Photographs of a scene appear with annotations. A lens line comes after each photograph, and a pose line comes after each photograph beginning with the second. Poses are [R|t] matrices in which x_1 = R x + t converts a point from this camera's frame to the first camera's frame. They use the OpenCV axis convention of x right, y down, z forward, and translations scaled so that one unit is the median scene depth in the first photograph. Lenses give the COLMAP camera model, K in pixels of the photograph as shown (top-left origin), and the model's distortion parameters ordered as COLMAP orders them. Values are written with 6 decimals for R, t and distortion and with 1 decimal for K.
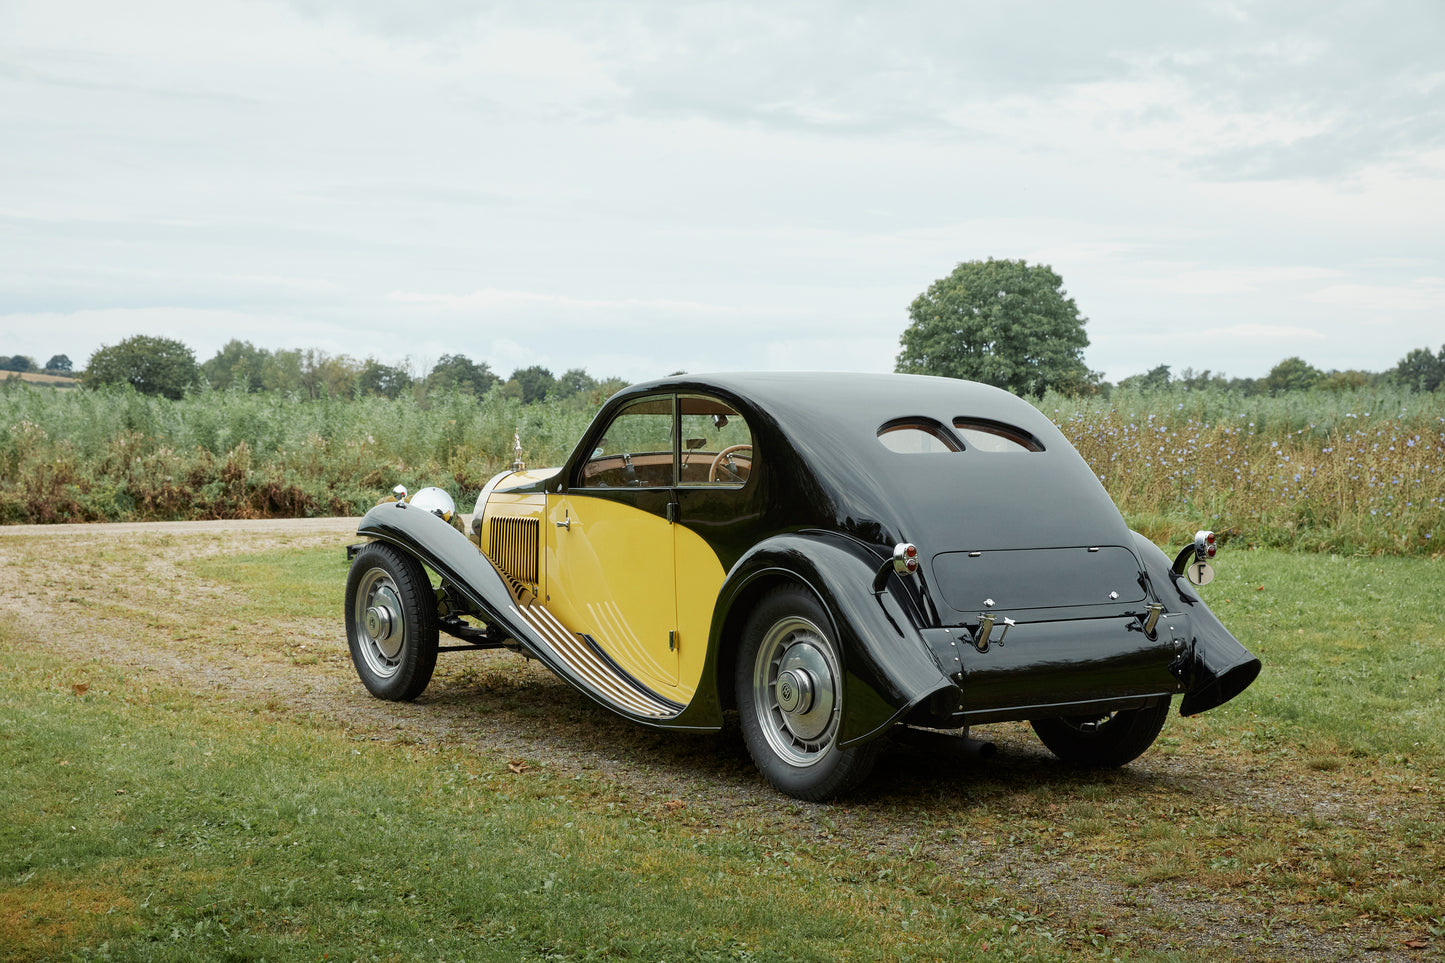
lens RADIAL K [[2877.0, 0, 722.5], [0, 2877.0, 481.5], [0, 0, 1]] dist [-0.035264, 0.051550]
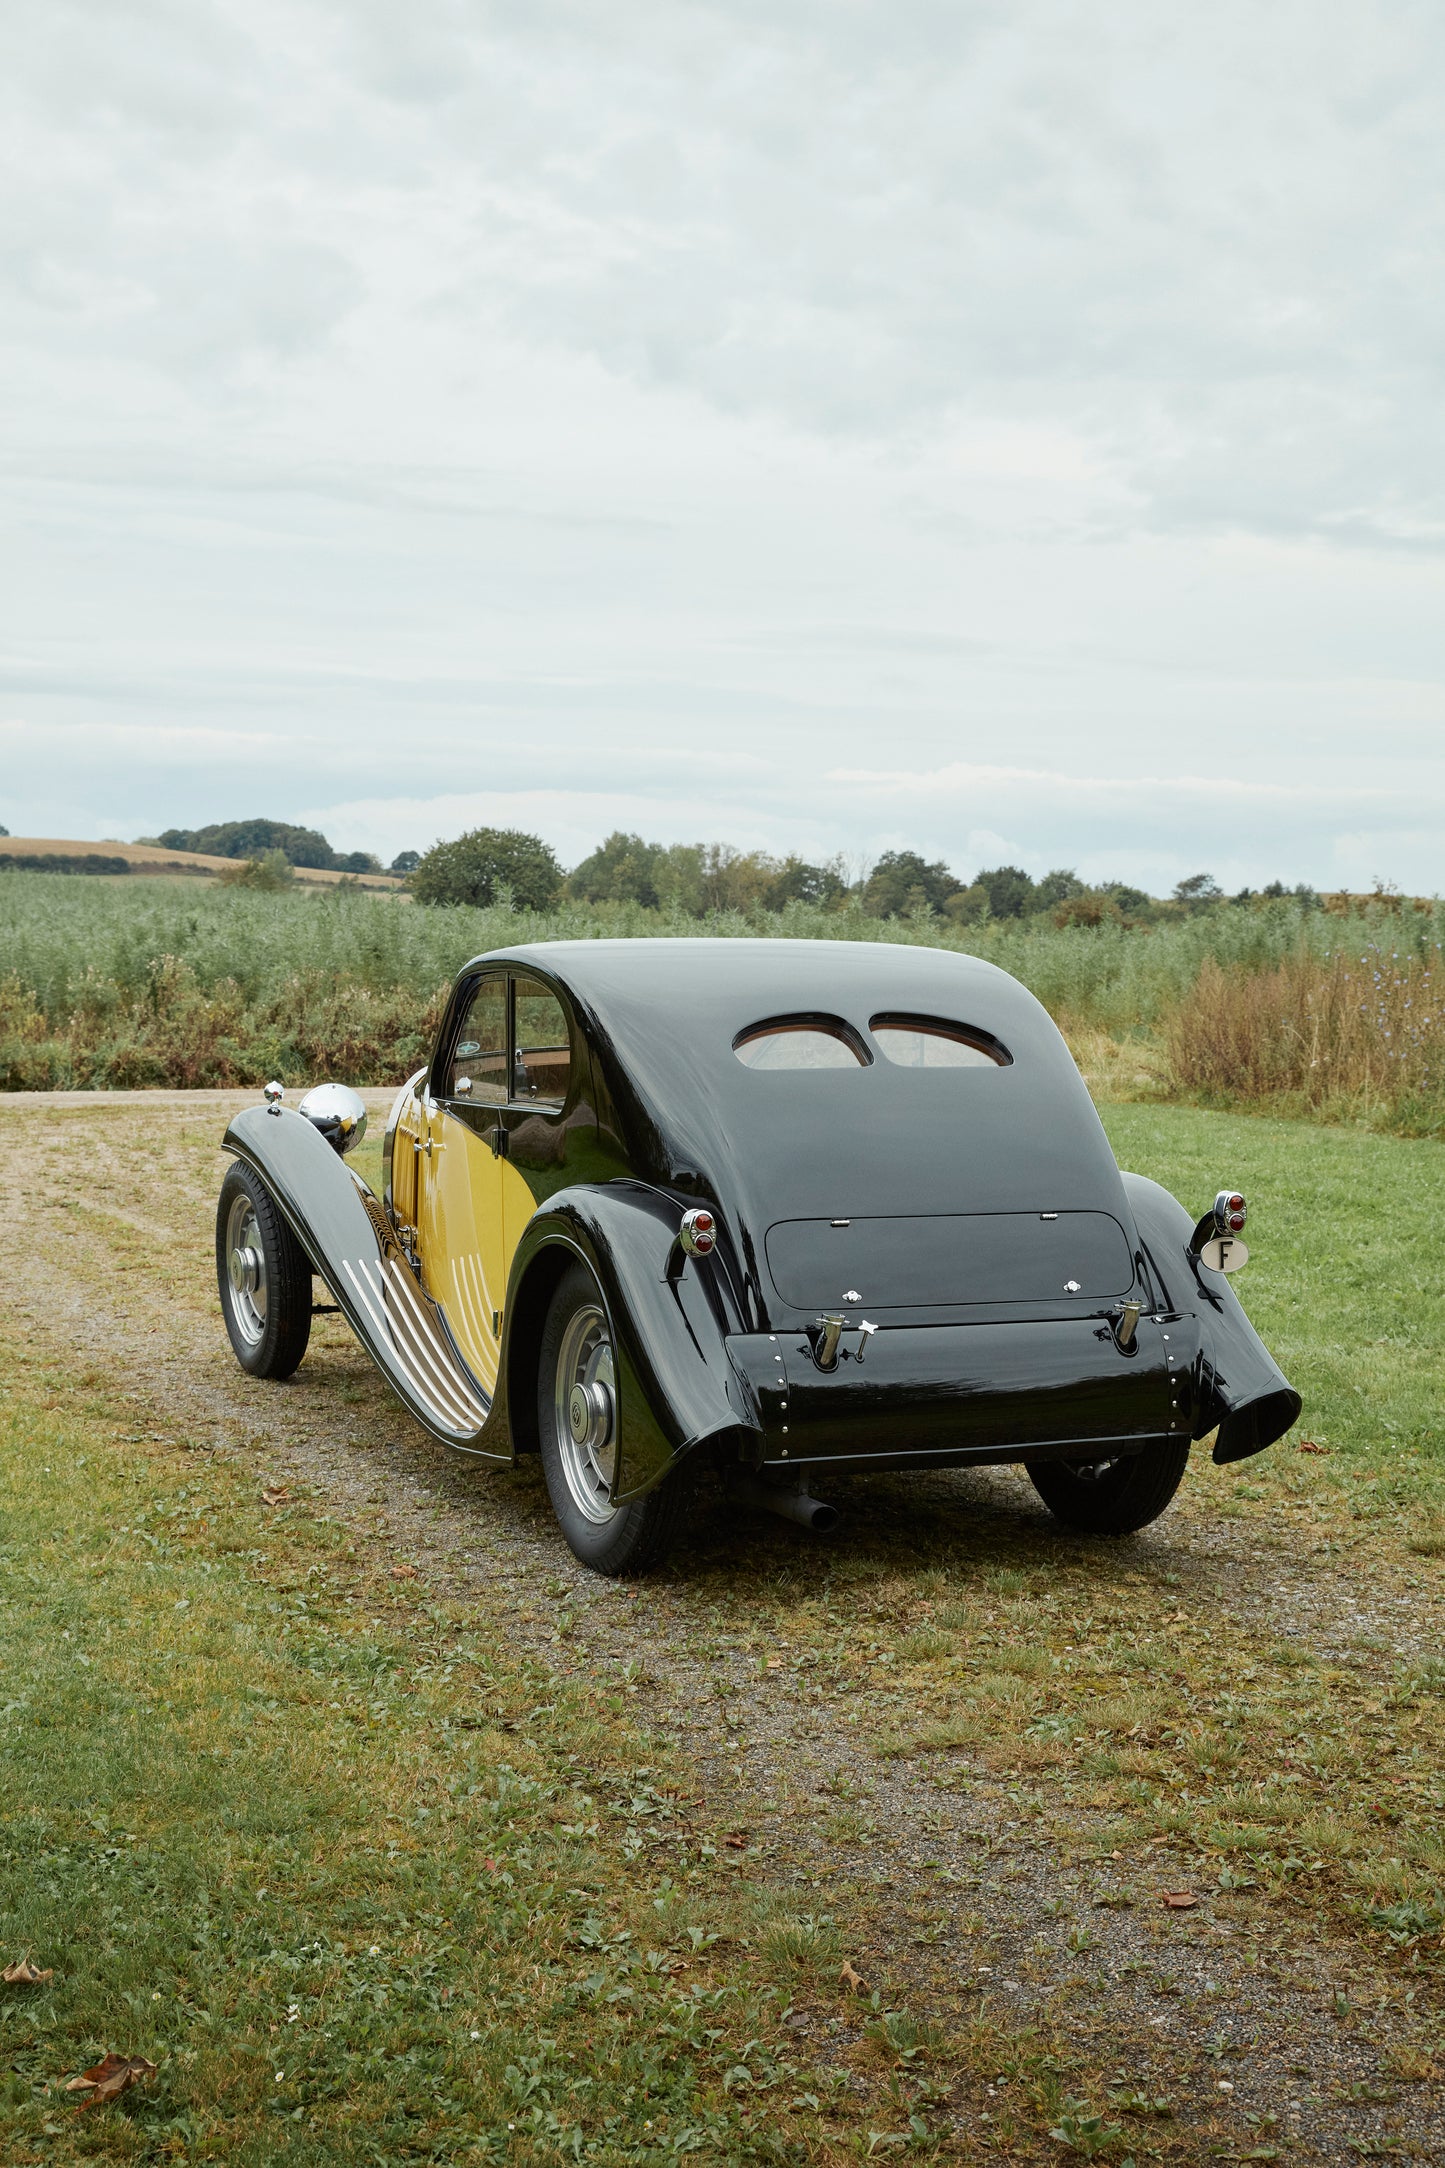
lens RADIAL K [[3607.4, 0, 722.5], [0, 3607.4, 1084.0], [0, 0, 1]] dist [-0.085172, -0.034849]
pose [[0.968577, 0.016634, -0.248156, 0.144992], [-0.009064, 0.999459, 0.031617, -0.018232], [0.248548, -0.028374, 0.968204, 0.092676]]
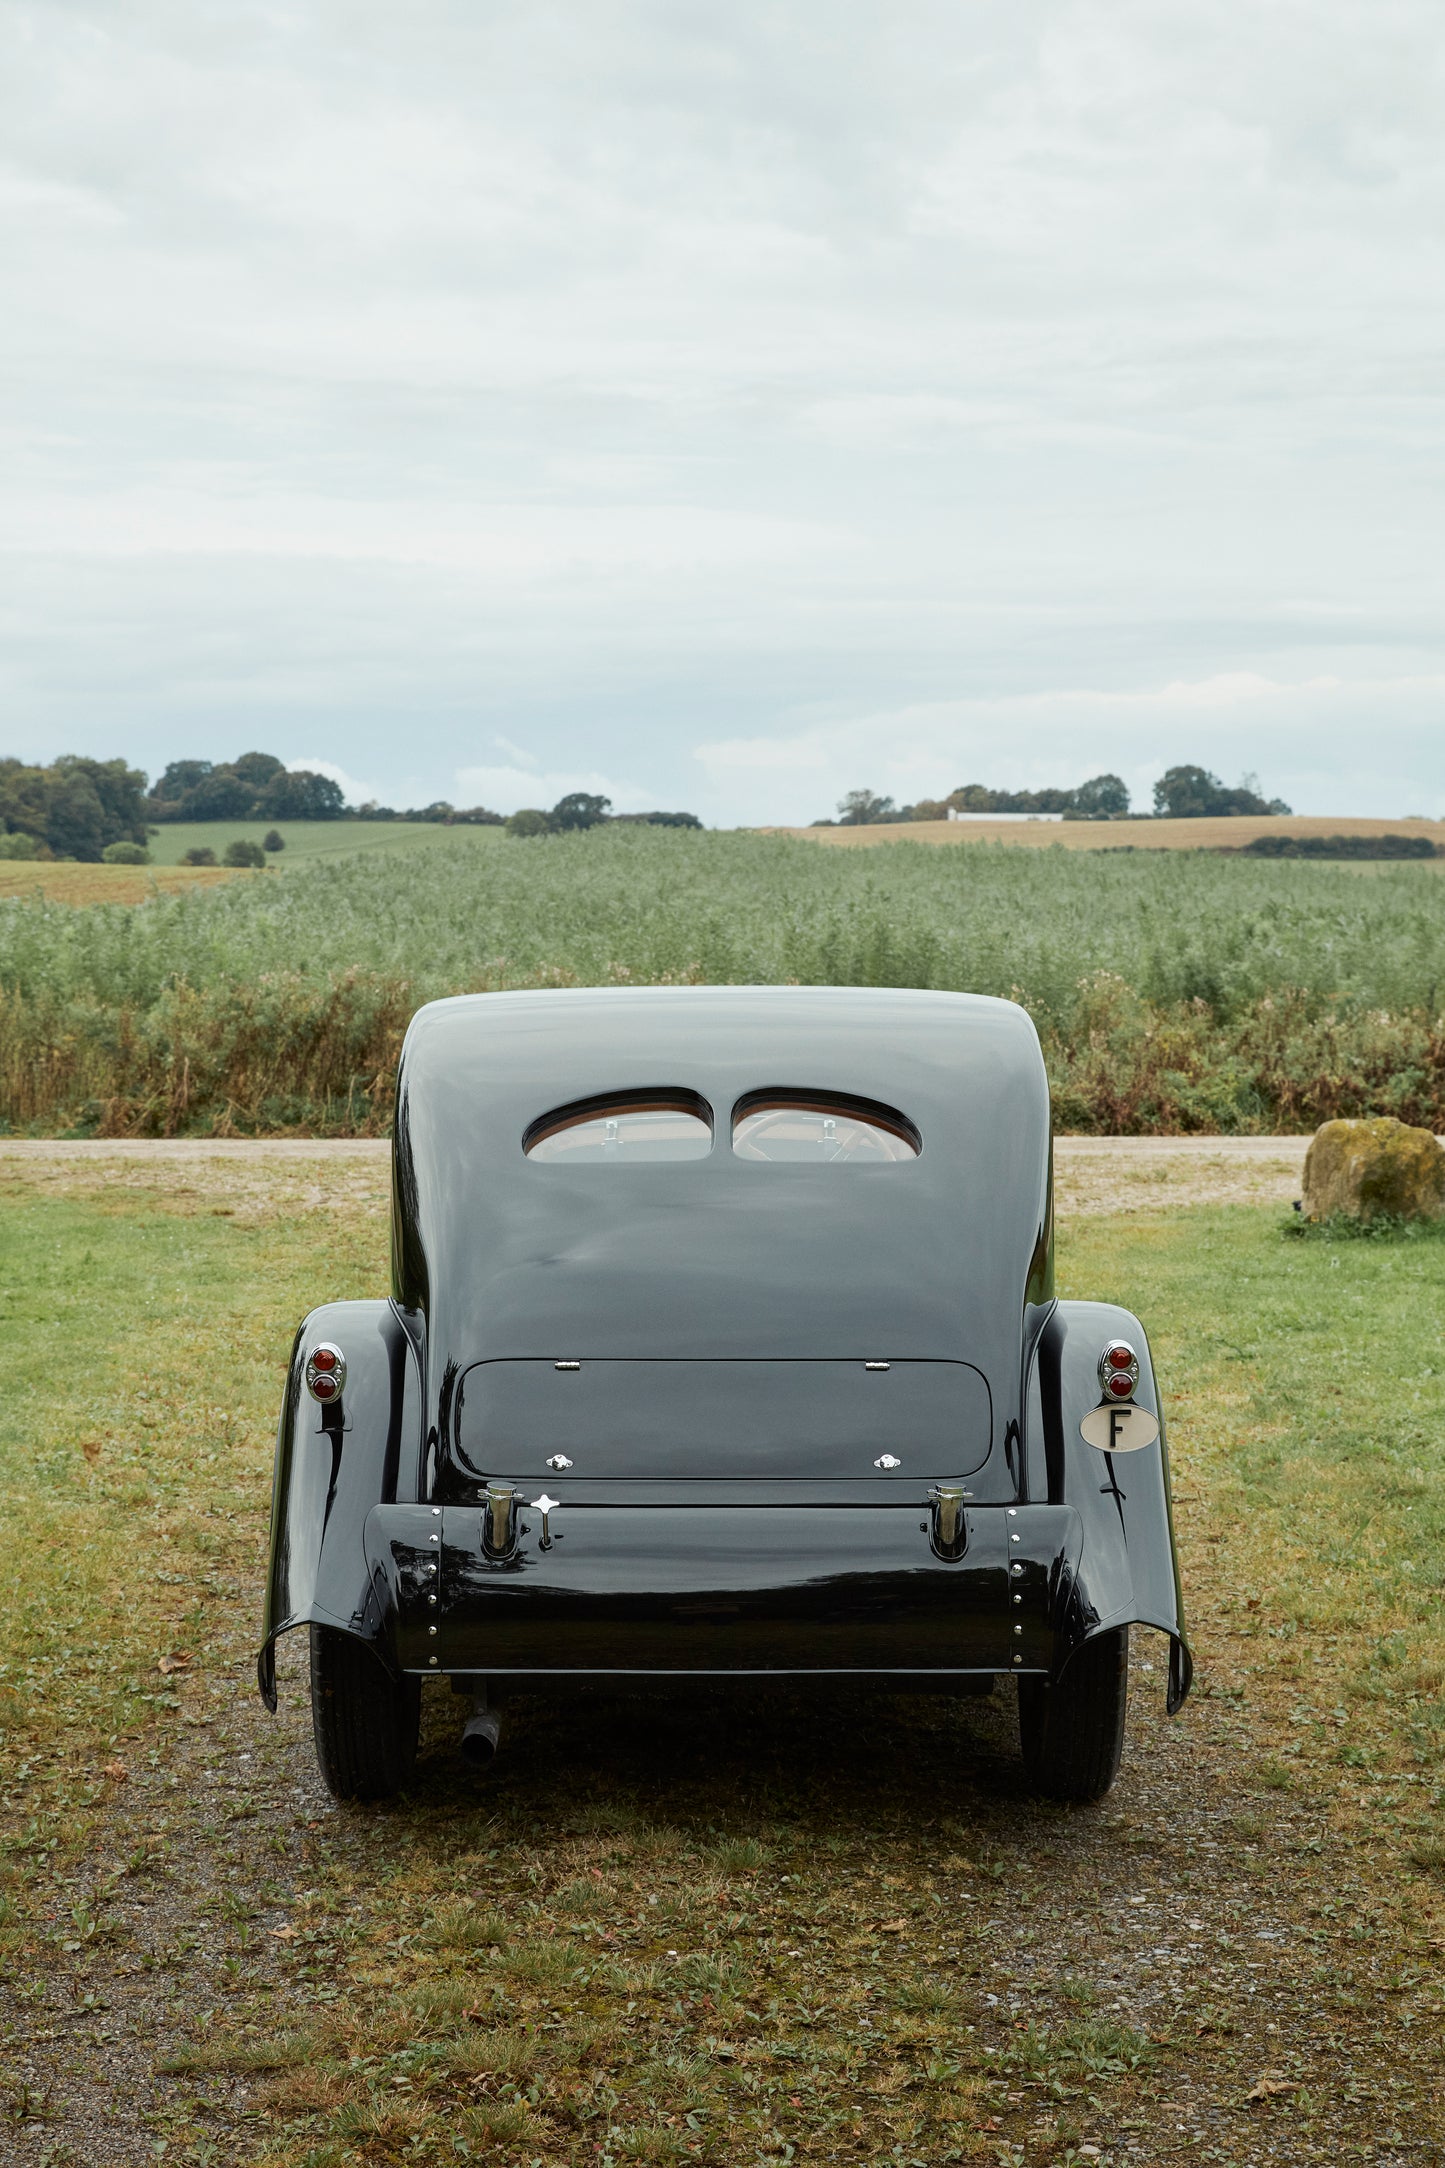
lens RADIAL K [[4316.4, 0, 722.5], [0, 4316.4, 1084.0], [0, 0, 1]] dist [-0.035264, 0.051550]
pose [[0.740892, 0.025152, -0.671153, 0.334793], [-0.003528, 0.999430, 0.033560, -0.027575], [0.671614, -0.022497, 0.740559, 0.235582]]
